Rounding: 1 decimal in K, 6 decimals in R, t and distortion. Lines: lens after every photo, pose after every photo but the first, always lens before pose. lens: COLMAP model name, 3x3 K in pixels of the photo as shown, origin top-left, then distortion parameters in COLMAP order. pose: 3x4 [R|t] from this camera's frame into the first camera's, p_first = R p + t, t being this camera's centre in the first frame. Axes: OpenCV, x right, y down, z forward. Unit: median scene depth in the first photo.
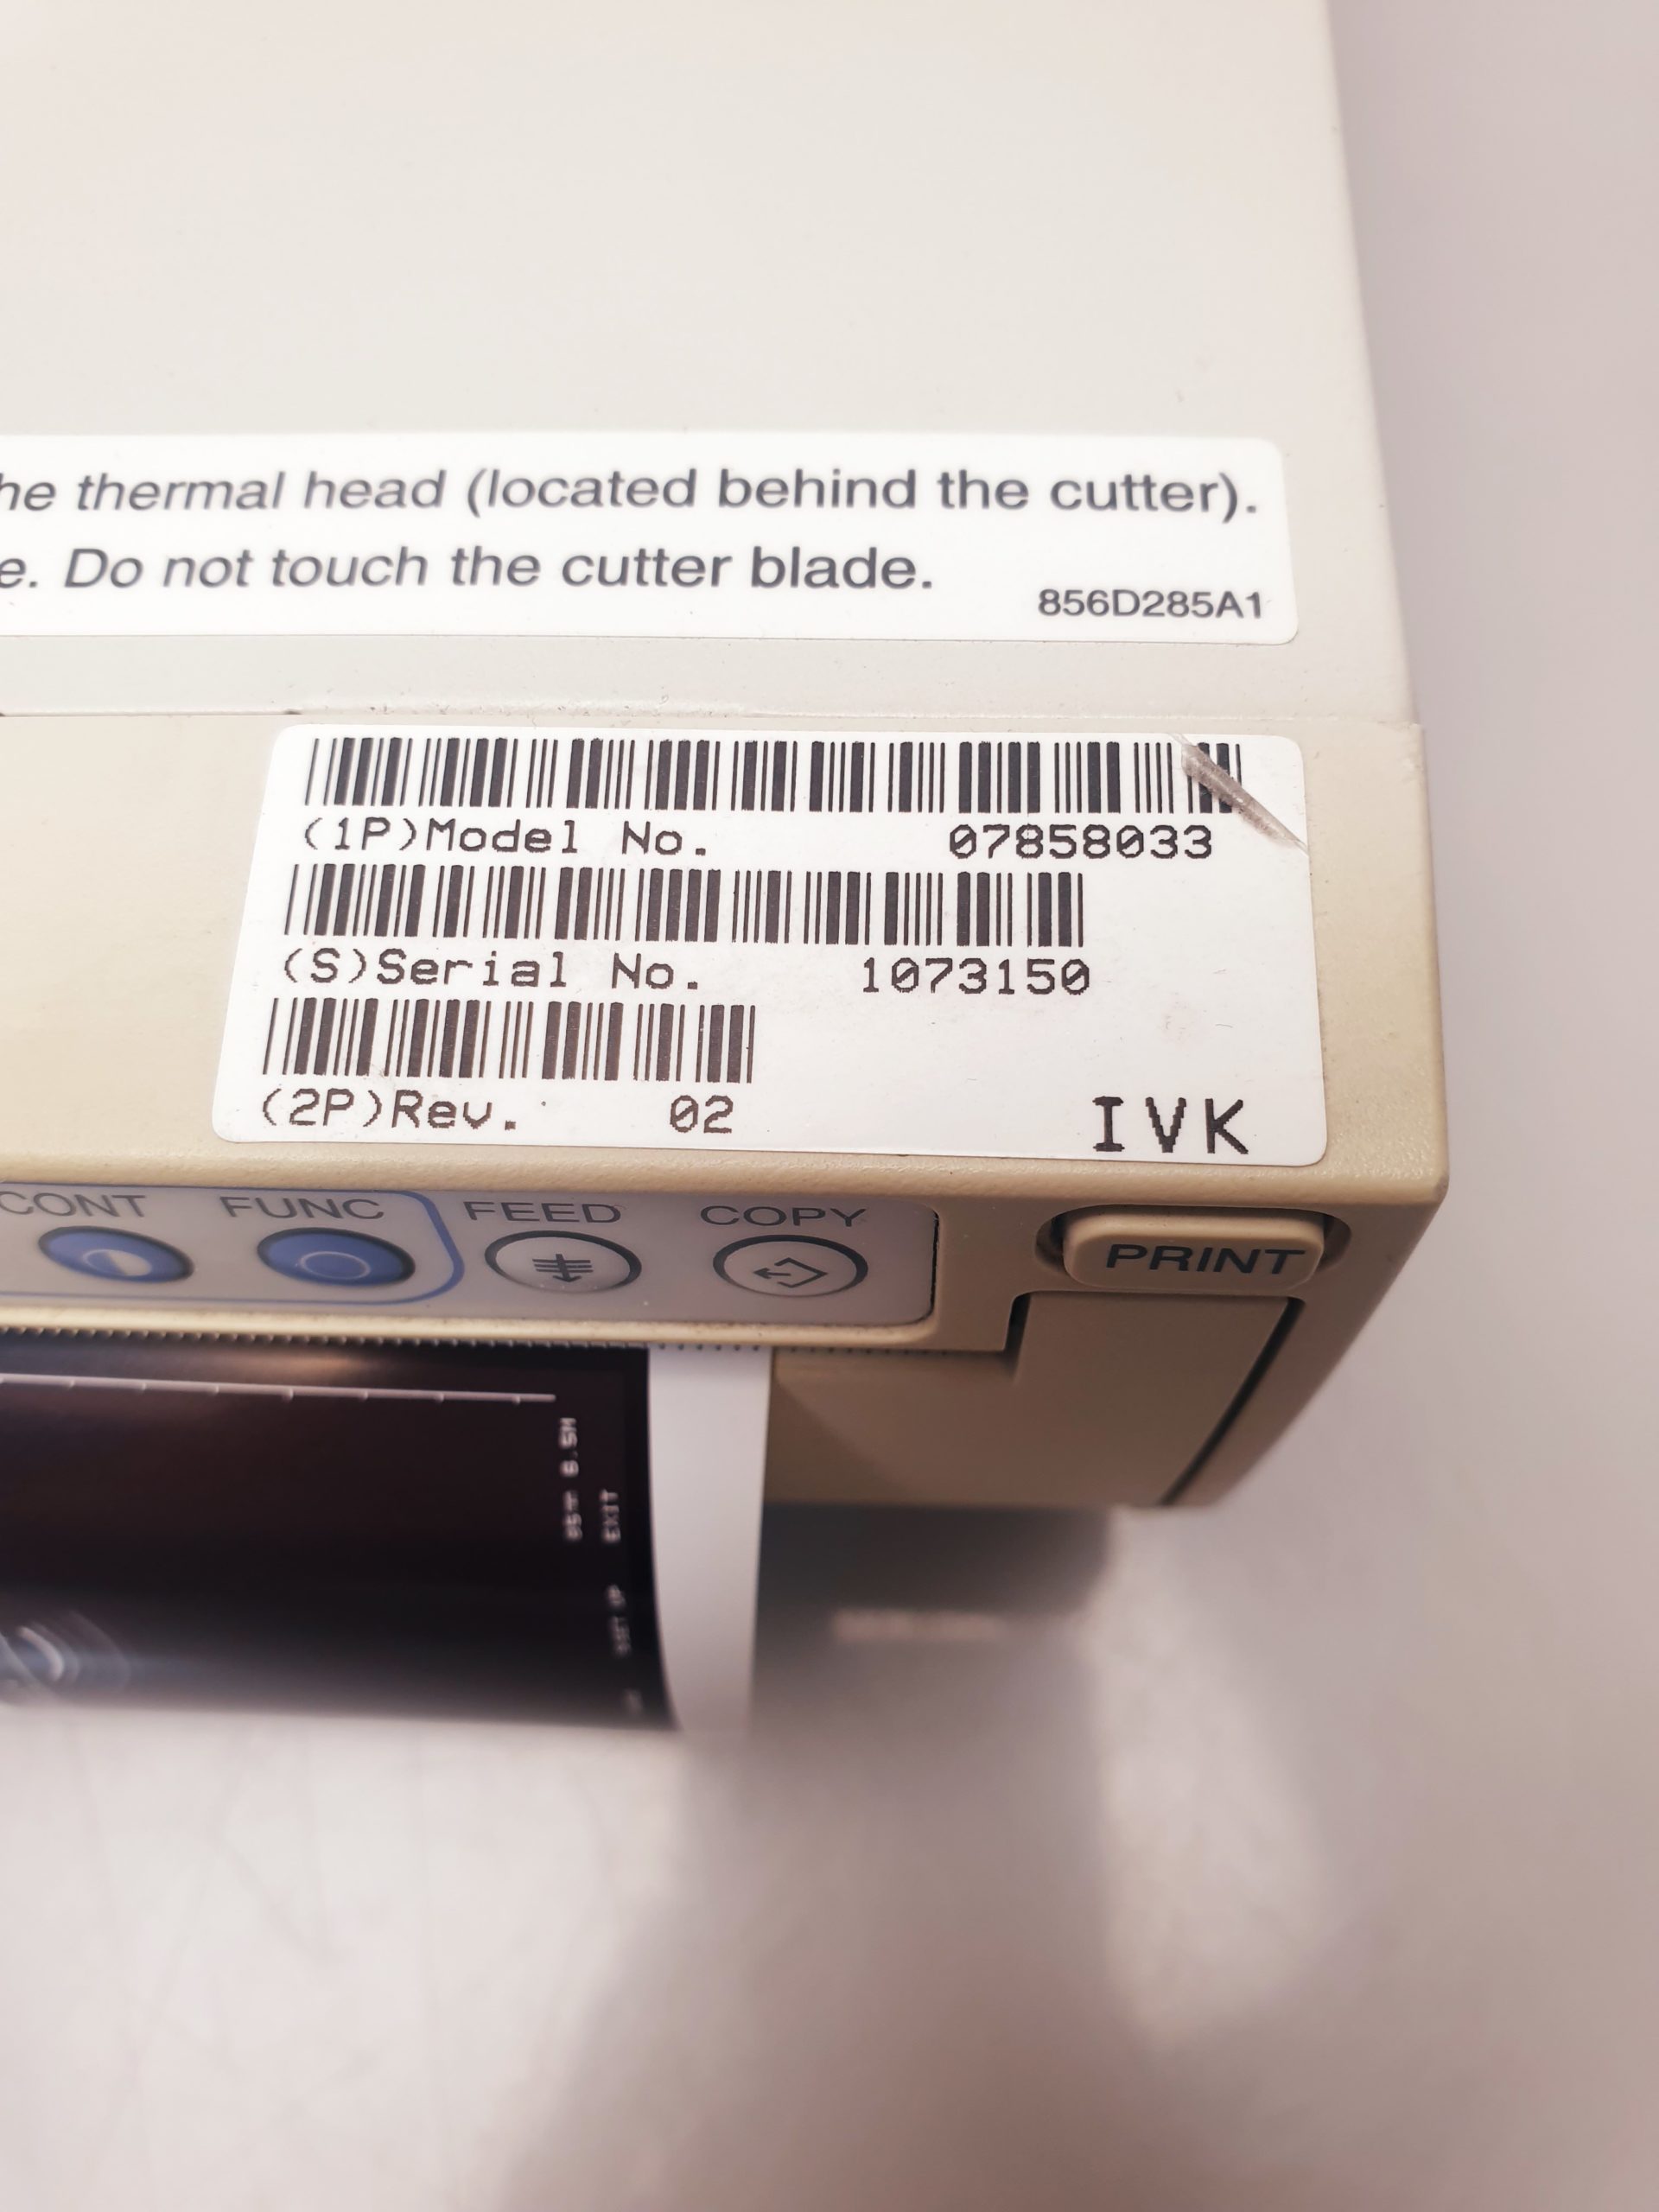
lens RADIAL K [[1773.3, 0, 851.8], [0, 1773.3, 1113.5], [0, 0, 1]] dist [0.001688, -0.053722]
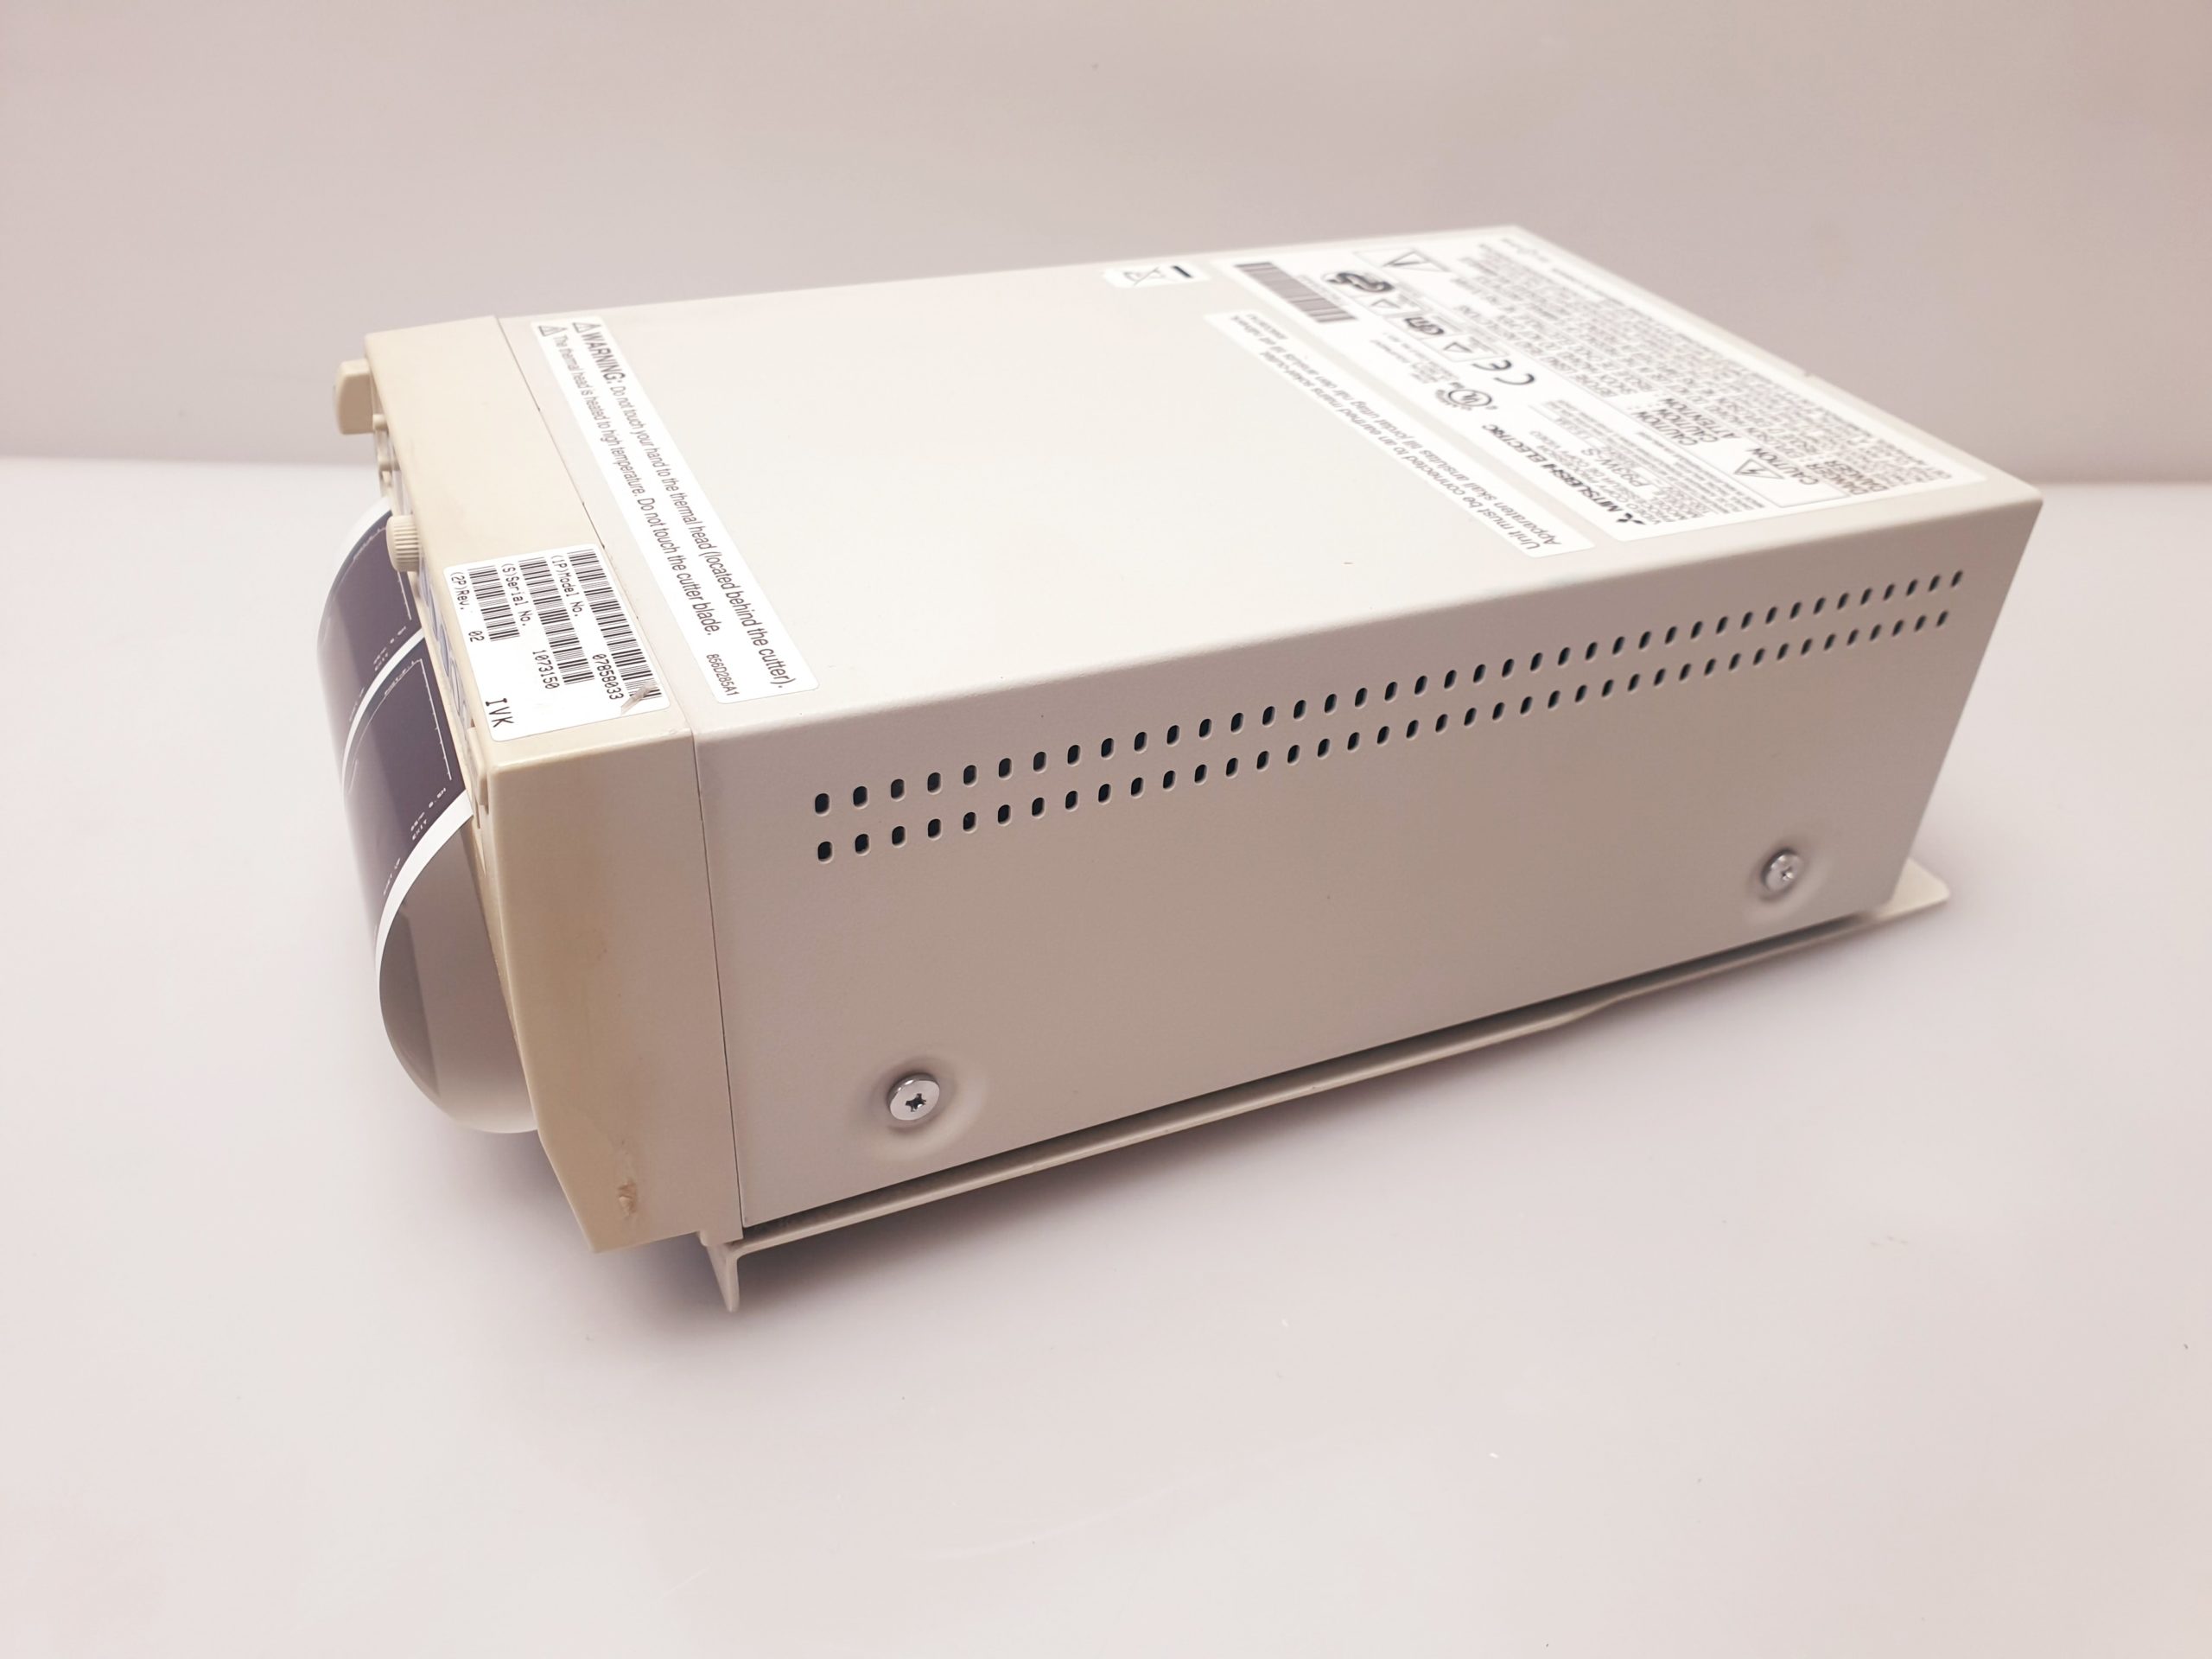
lens RADIAL K [[1773.3, 0, 1090.7], [0, 1773.3, 832.6], [0, 0, 1]] dist [0.001688, -0.053722]
pose [[0.435346, 0.561175, -0.703957, 2.477704], [-0.859268, 0.492290, -0.138954, -0.290947], [0.268574, 0.665381, 0.696517, -0.530303]]
